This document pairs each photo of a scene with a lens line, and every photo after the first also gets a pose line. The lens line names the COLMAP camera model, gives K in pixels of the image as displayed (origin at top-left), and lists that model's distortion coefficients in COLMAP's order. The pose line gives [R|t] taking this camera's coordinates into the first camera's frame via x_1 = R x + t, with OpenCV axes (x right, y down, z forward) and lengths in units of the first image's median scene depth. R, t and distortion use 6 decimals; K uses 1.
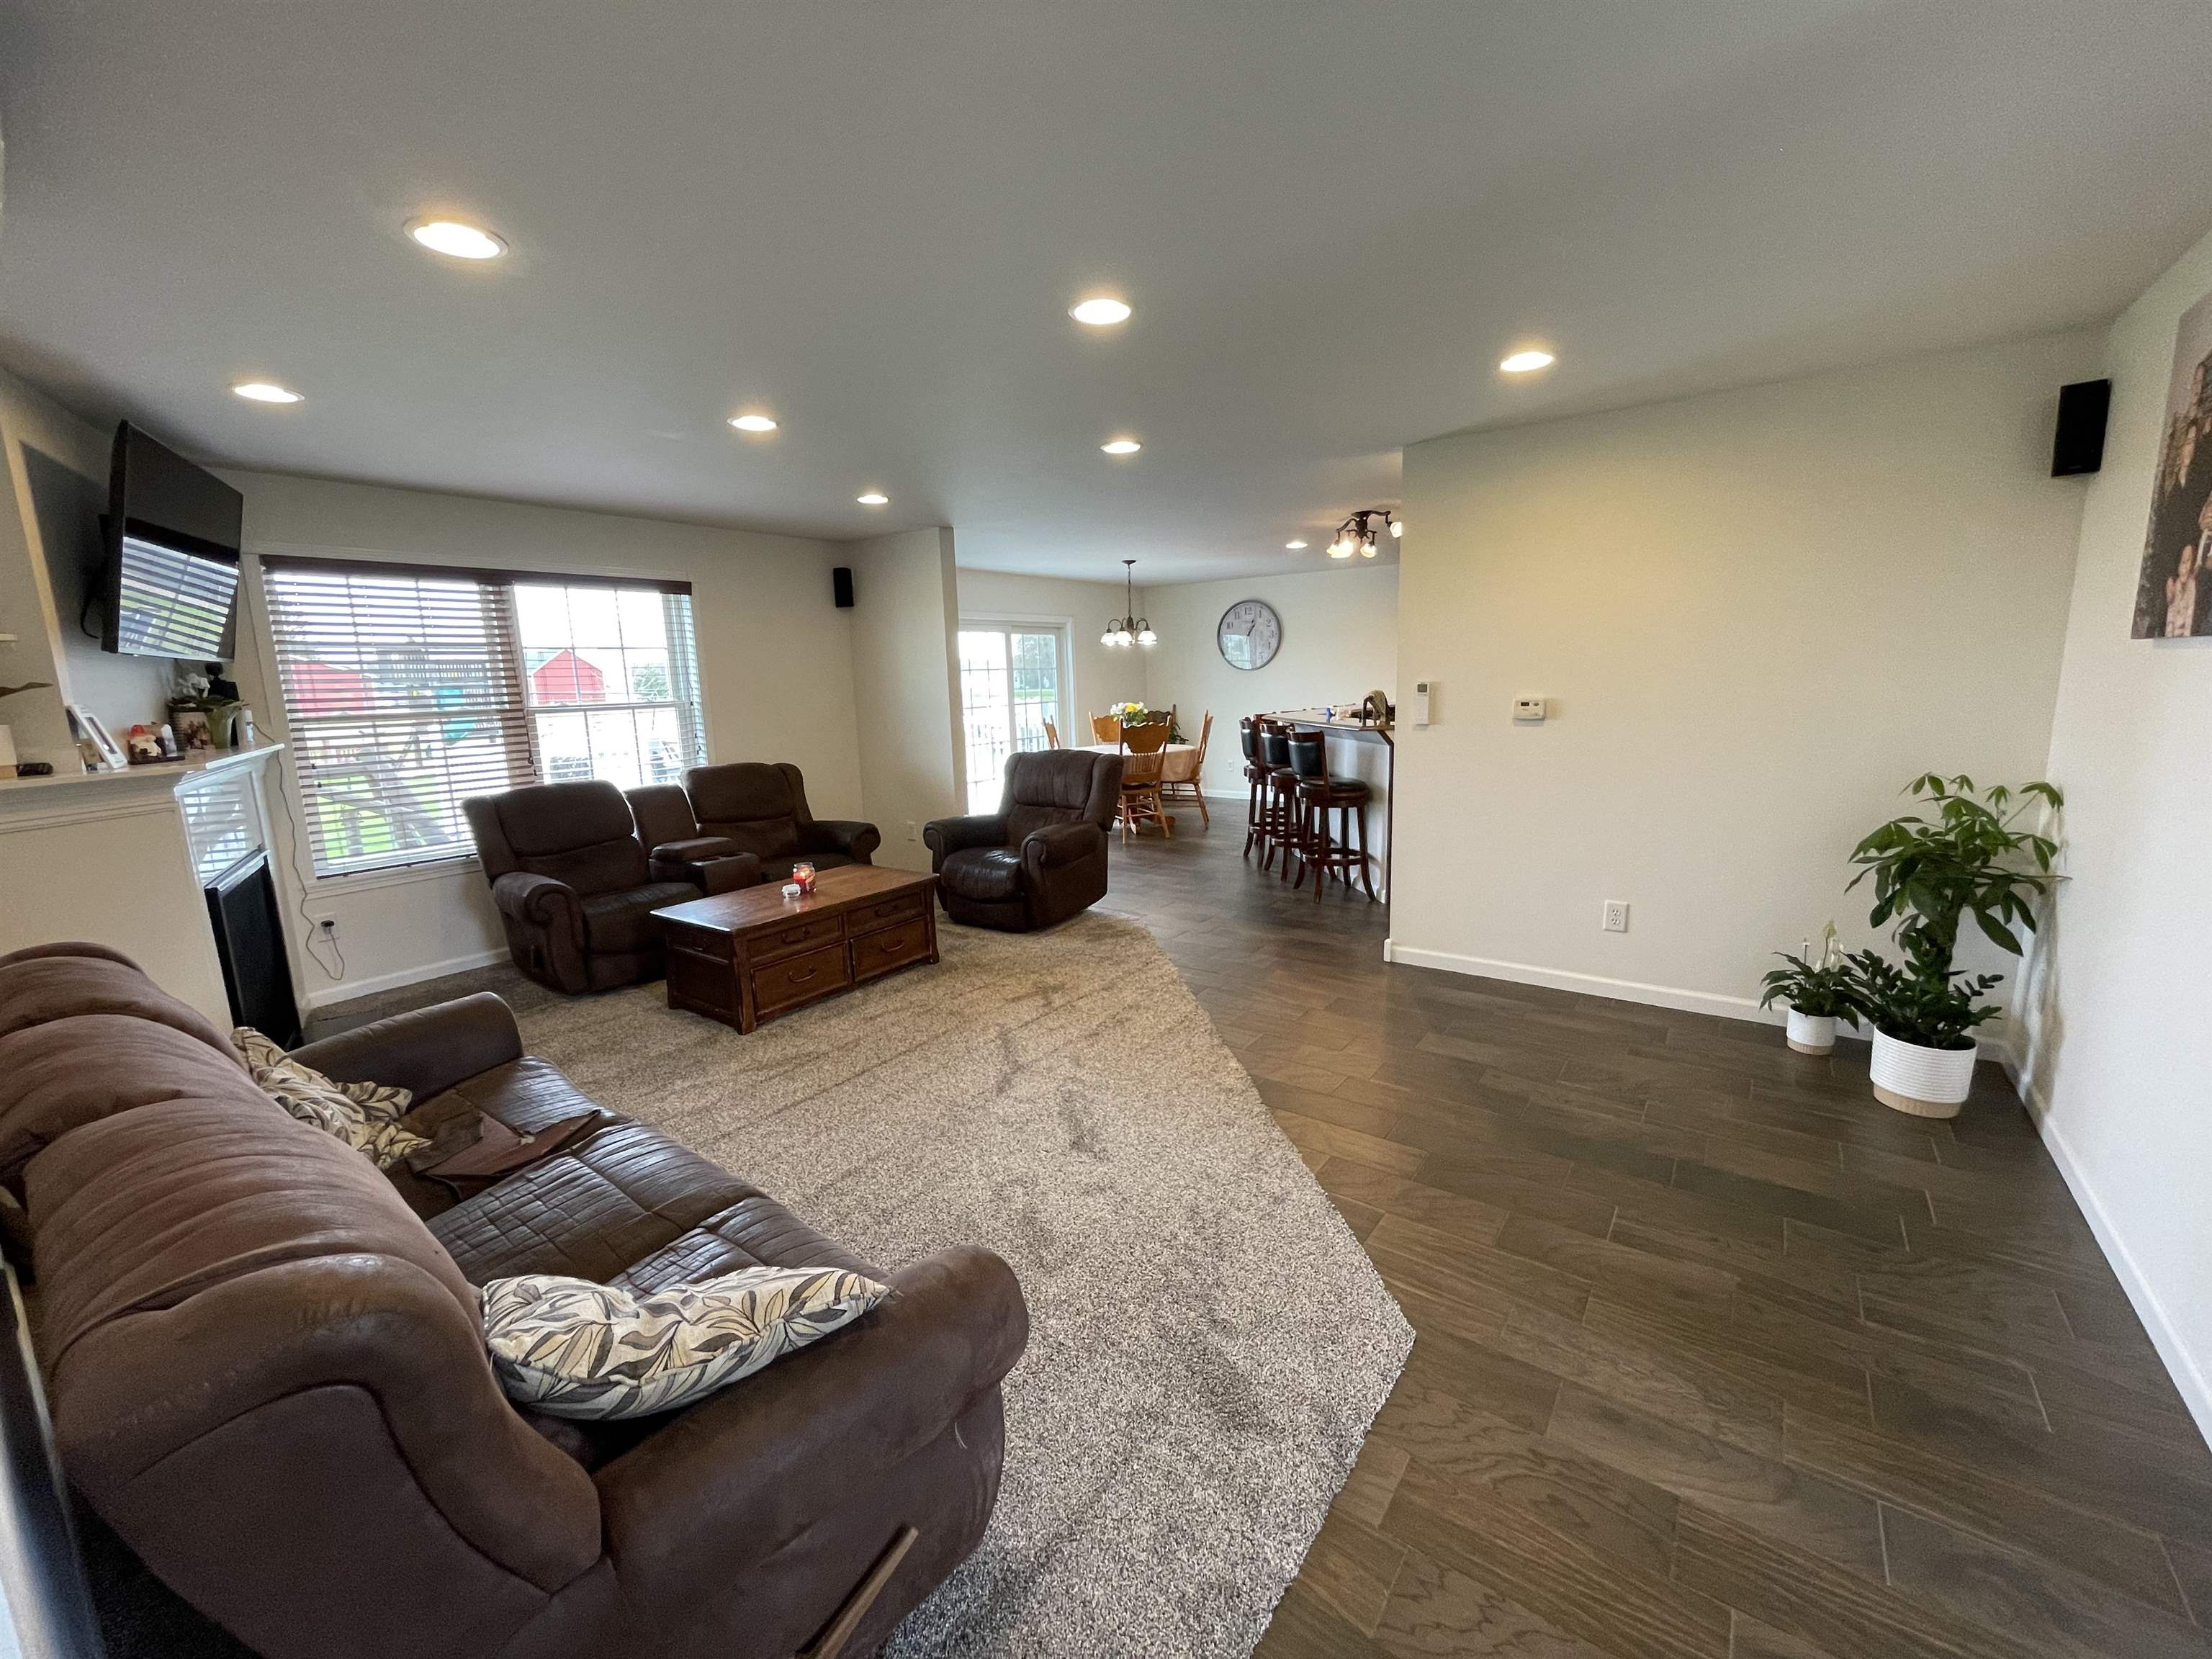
lens RADIAL K [[896.8, 0, 1107.4], [0, 896.8, 827.2], [0, 0, 1]] dist [-0.000628, -0.001423]
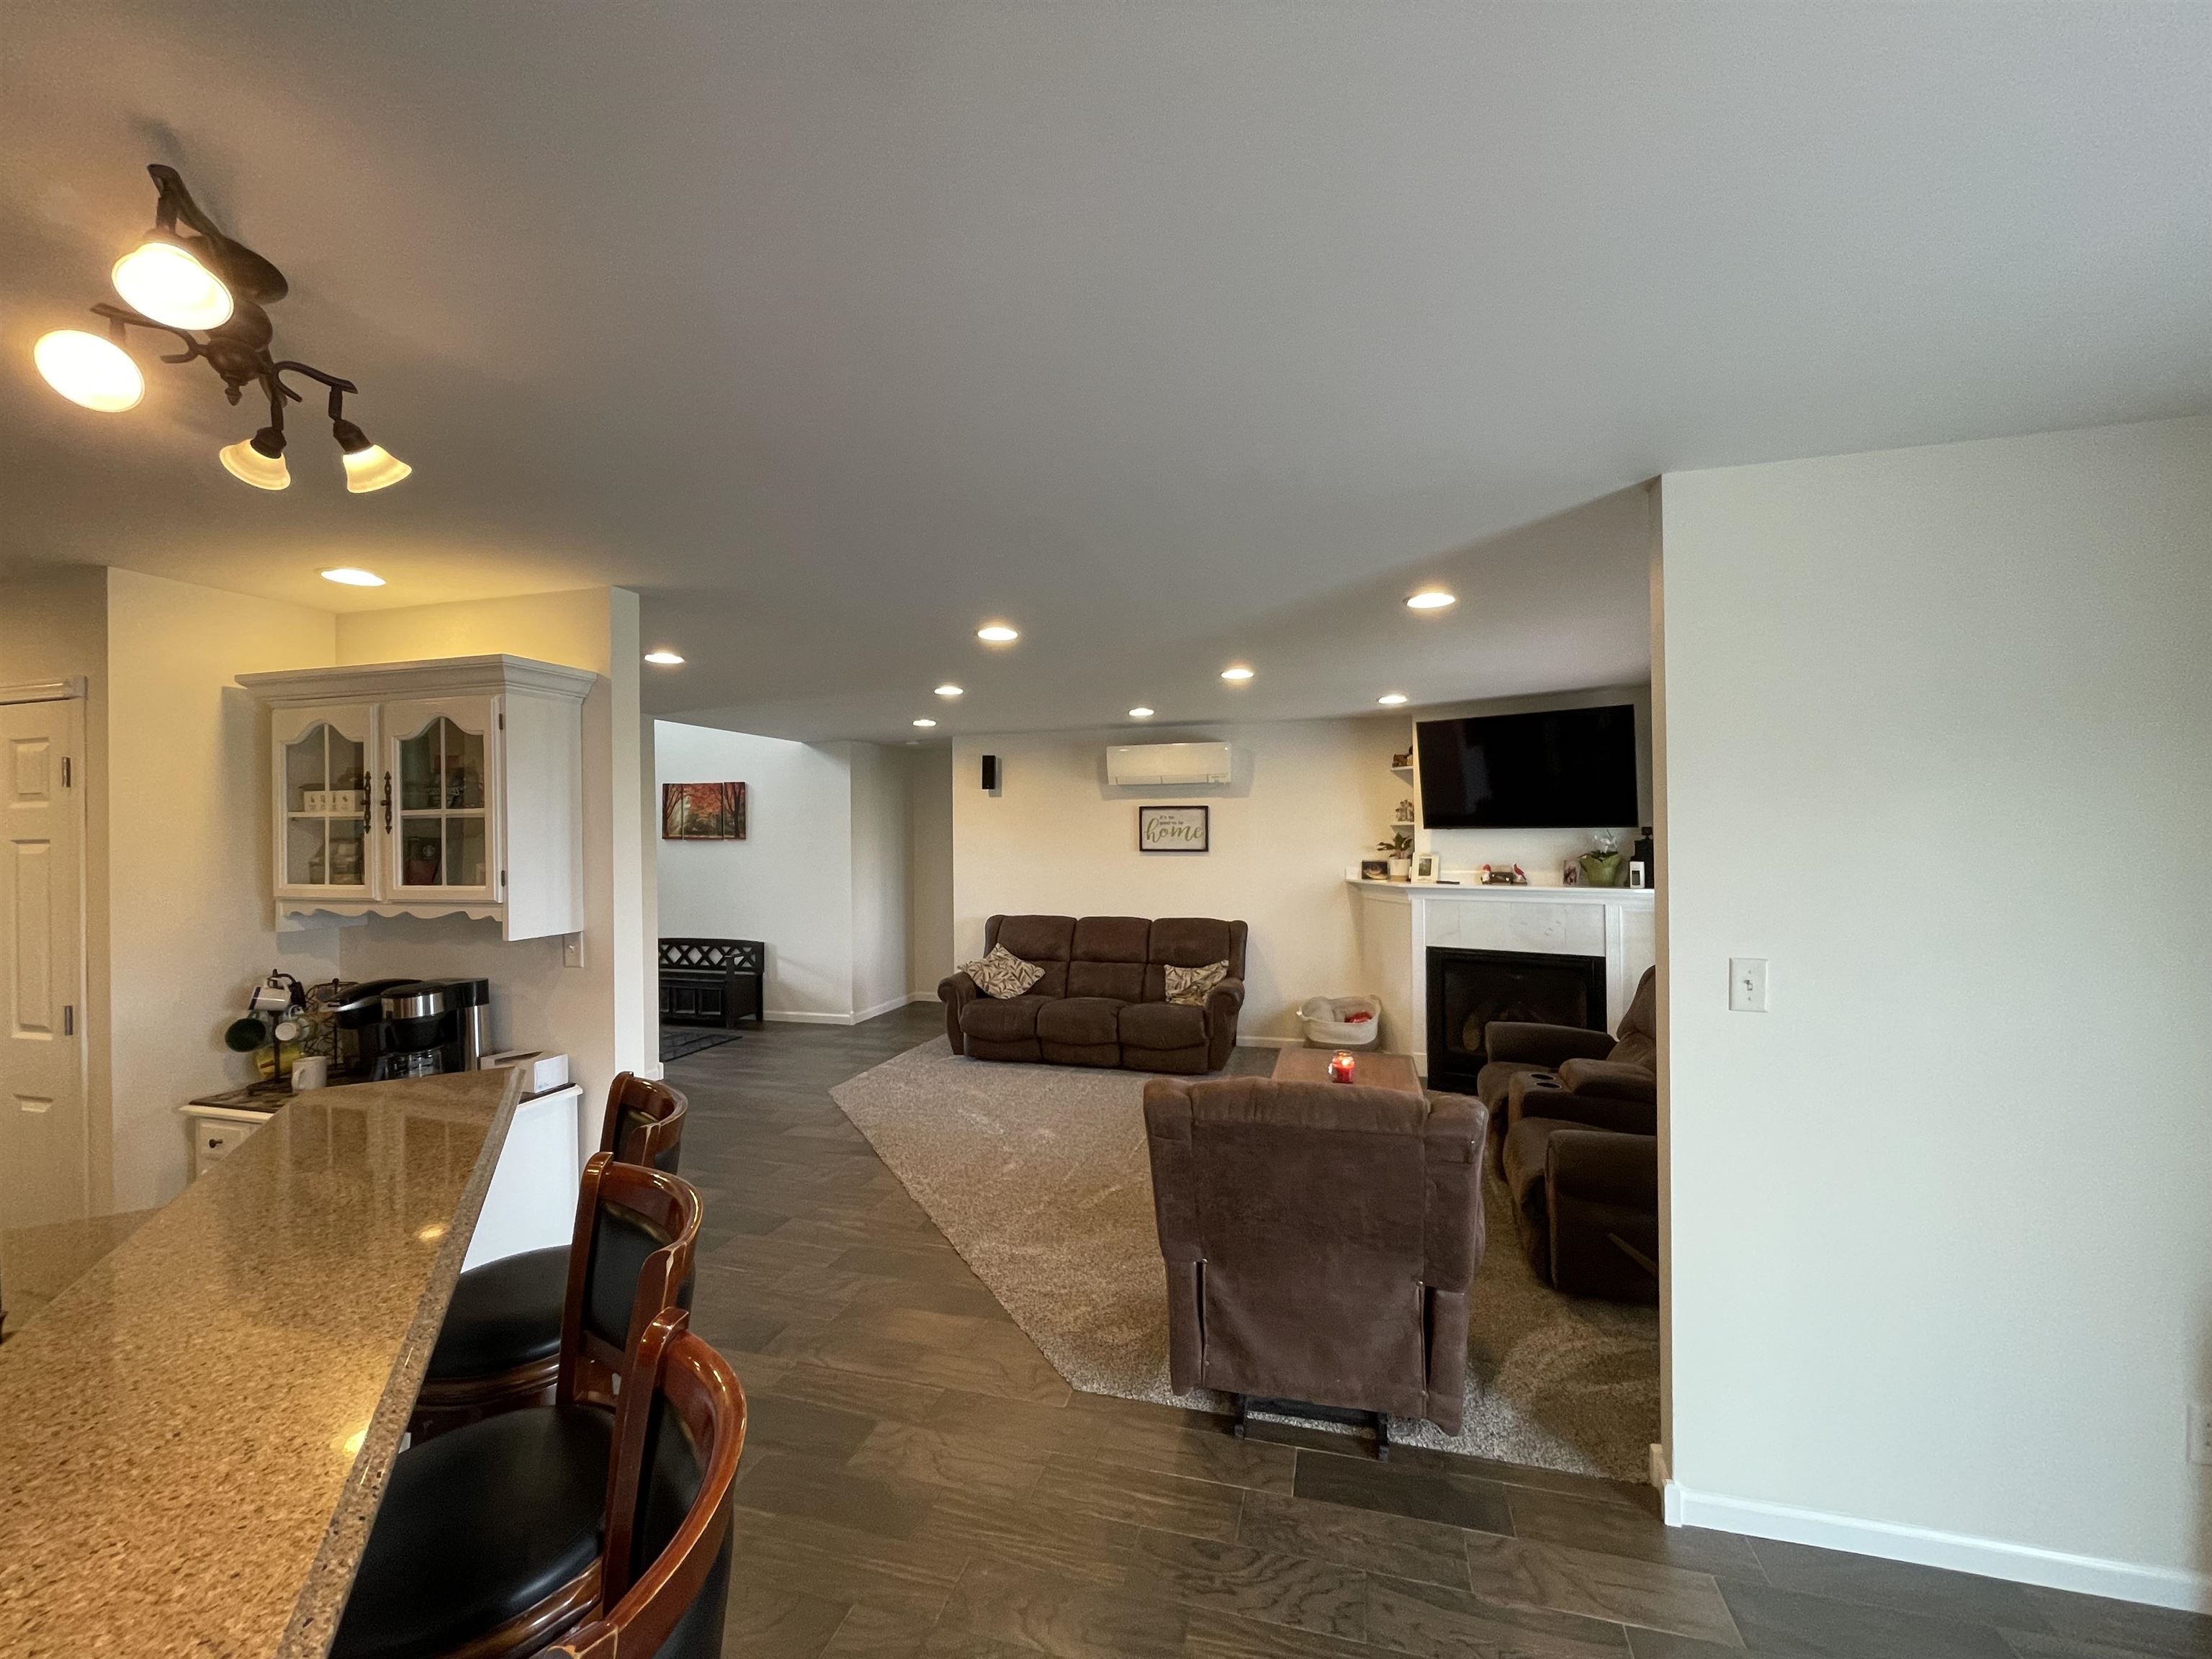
lens RADIAL K [[896.8, 0, 1111.0], [0, 896.8, 828.6], [0, 0, 1]] dist [-0.000628, -0.001423]
pose [[-0.934711, 0.039205, -0.353241, 0.258302], [-0.020530, 0.986282, 0.163789, -0.406037], [0.354816, 0.160348, -0.921083, 2.064217]]
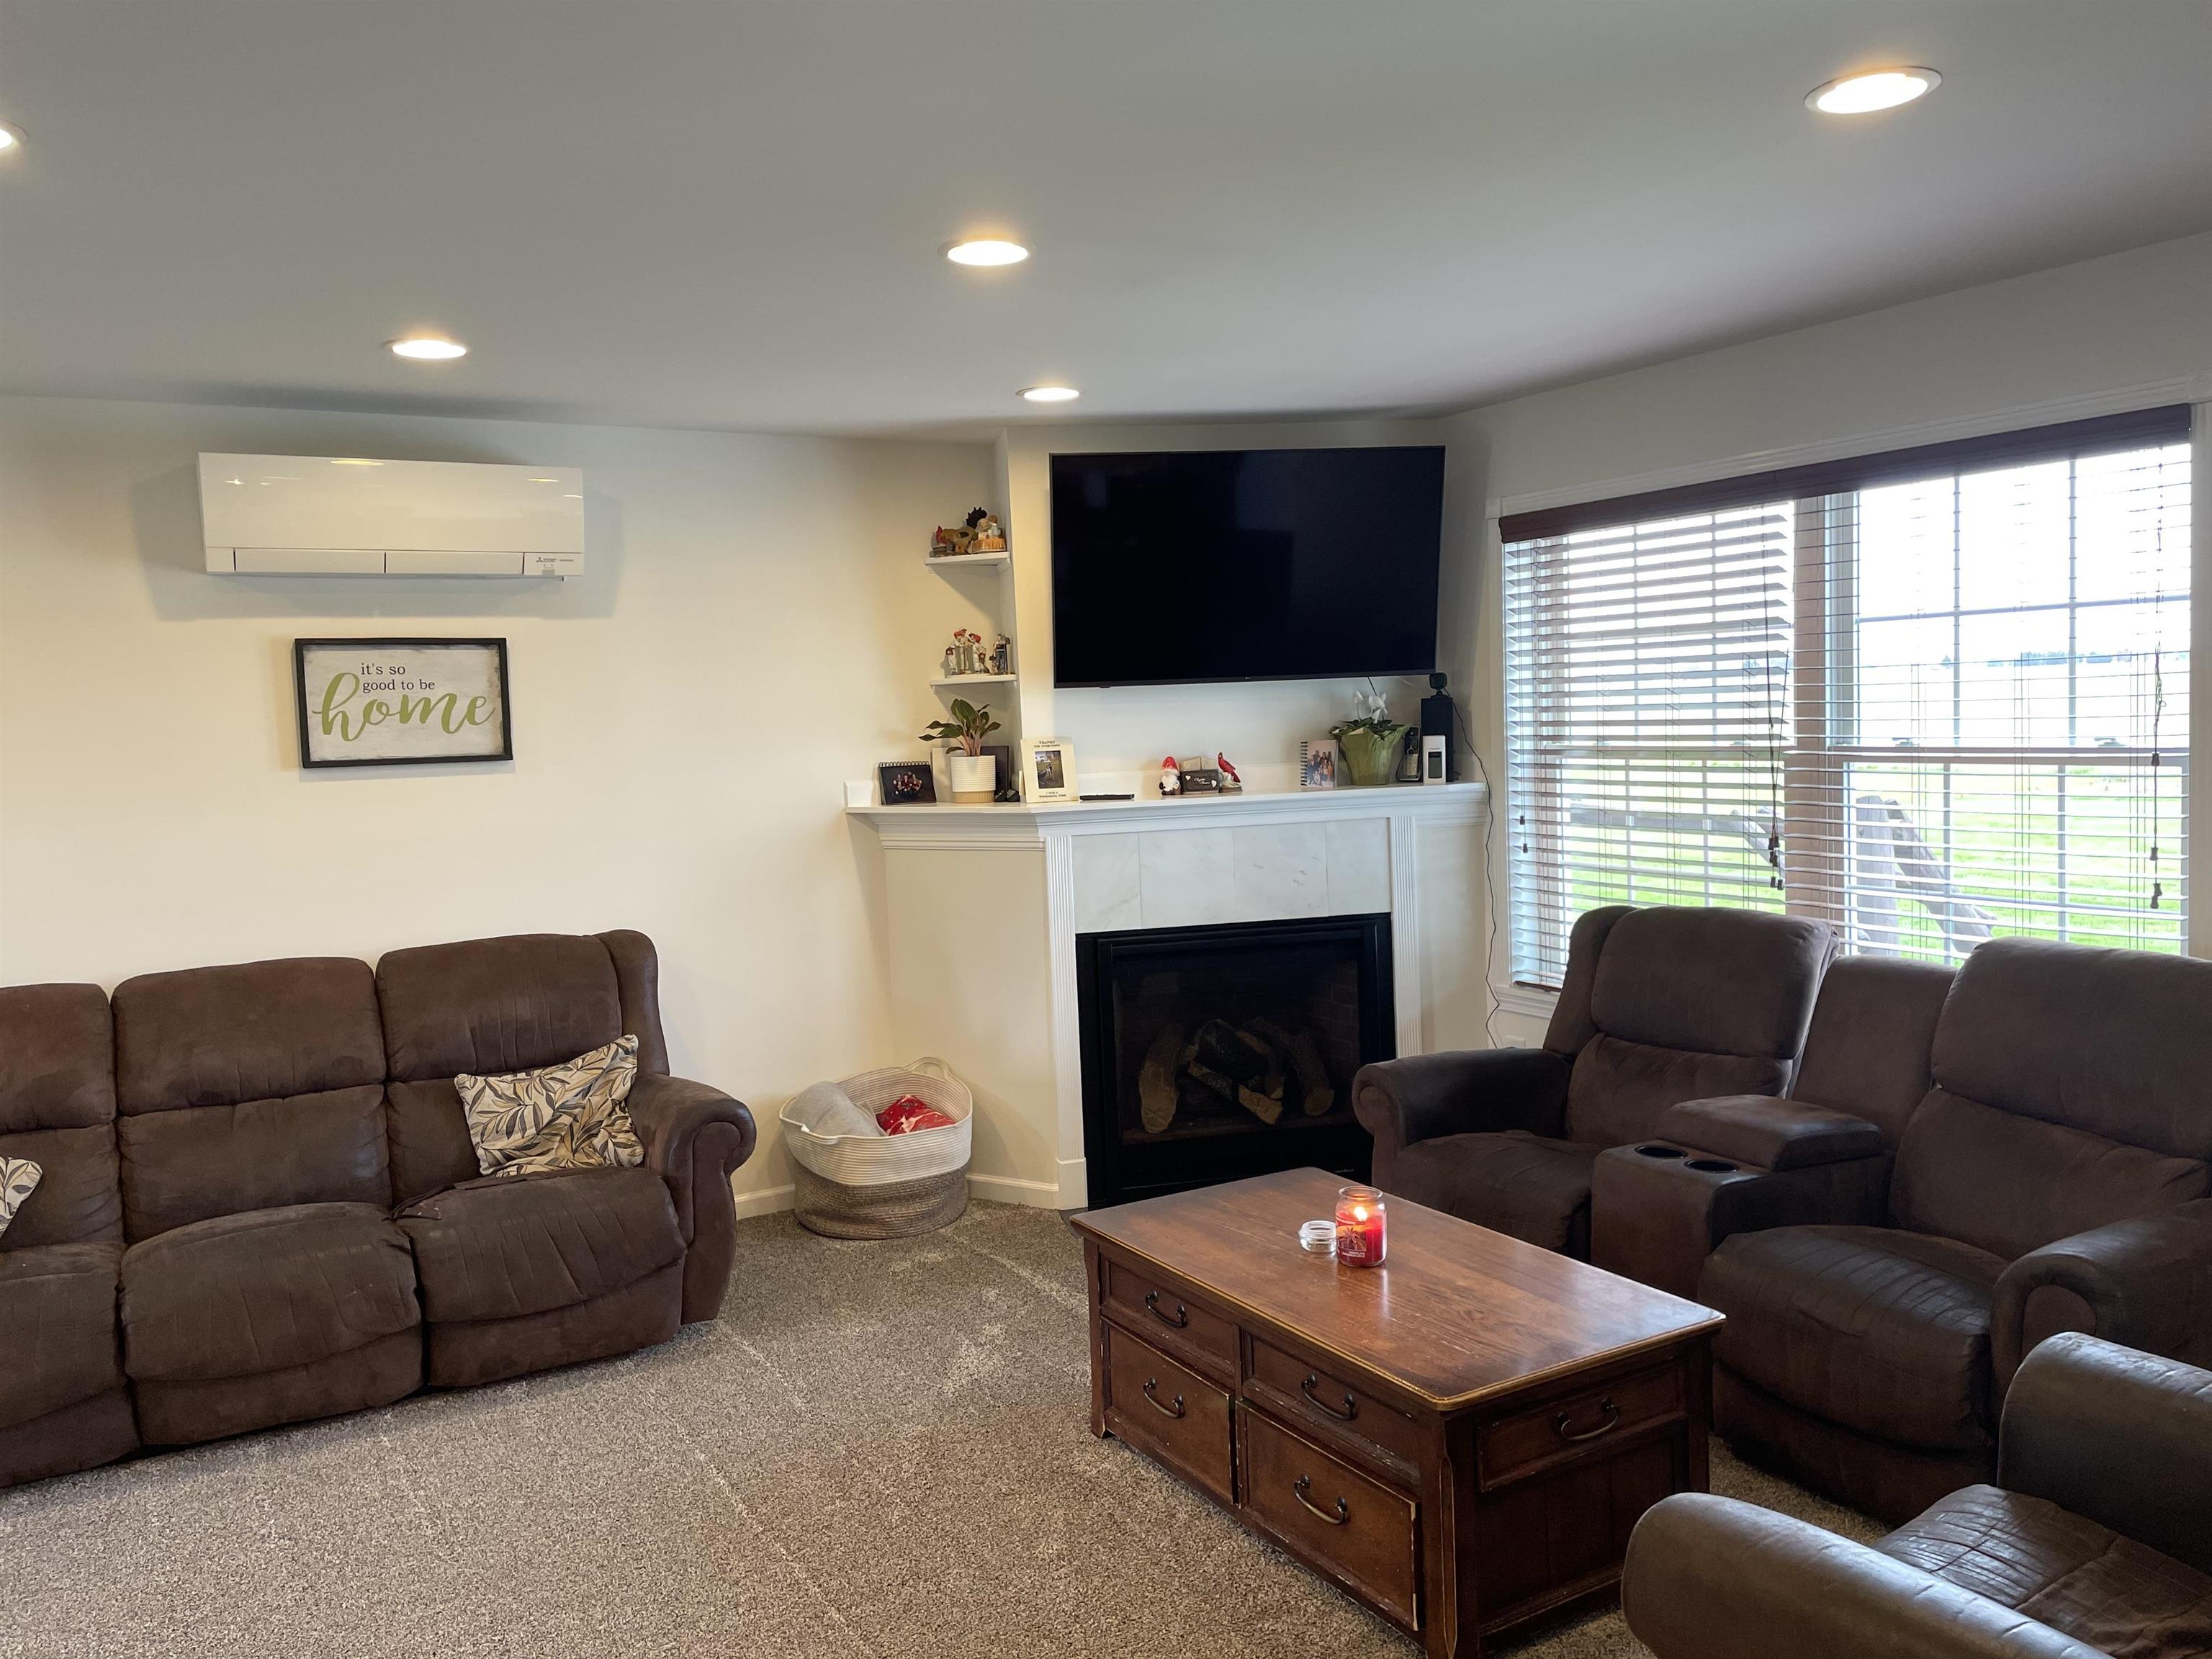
lens RADIAL K [[1662.5, 0, 1104.6], [0, 1662.5, 817.4], [0, 0, 1]] dist [0.097461, -0.115113]
pose [[-0.390119, 0.109242, -0.914261, 0.443468], [-0.104594, 0.981252, 0.161878, -0.275498], [0.914804, 0.158778, -0.371379, 1.348787]]
